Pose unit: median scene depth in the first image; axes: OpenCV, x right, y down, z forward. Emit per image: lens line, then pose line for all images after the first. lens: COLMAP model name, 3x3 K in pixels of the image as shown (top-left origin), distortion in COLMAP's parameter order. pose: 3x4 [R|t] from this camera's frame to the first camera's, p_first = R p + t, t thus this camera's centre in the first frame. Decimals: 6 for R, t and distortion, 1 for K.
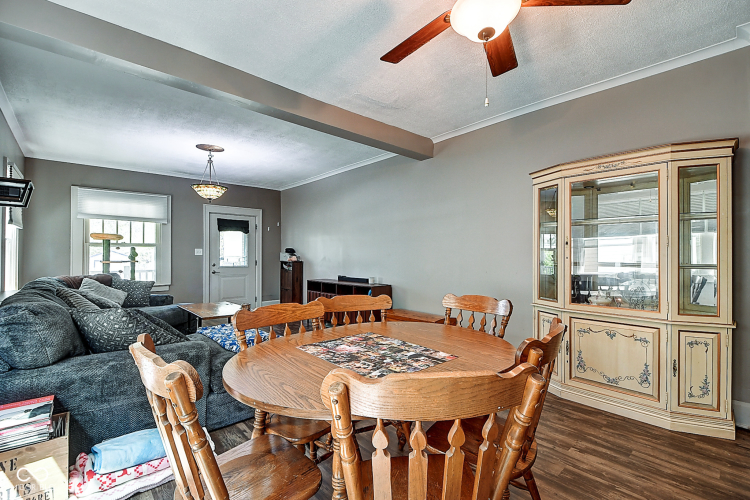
lens RADIAL K [[321.5, 0, 379.0], [0, 321.5, 253.2], [0, 0, 1]] dist [0.028264, -0.015583]
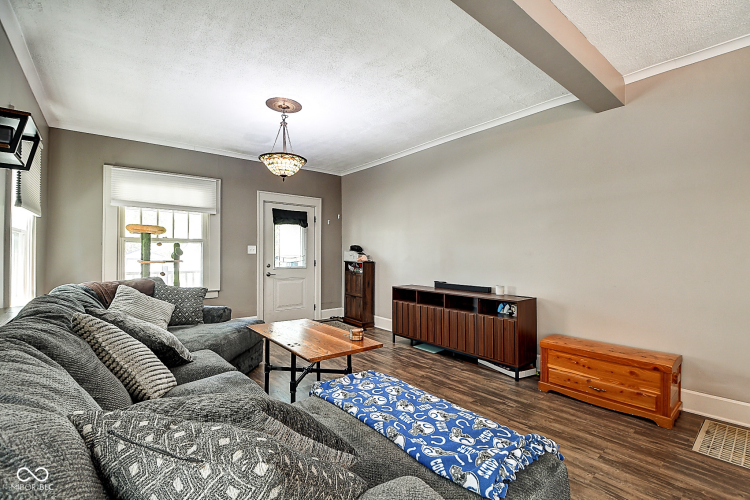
lens RADIAL K [[321.5, 0, 379.0], [0, 321.5, 253.2], [0, 0, 1]] dist [0.028264, -0.015583]
pose [[0.998391, 0.003476, -0.056592, -0.221990], [-0.003212, 0.999984, 0.004750, 0.000192], [0.056607, -0.004561, 0.998386, 0.240229]]
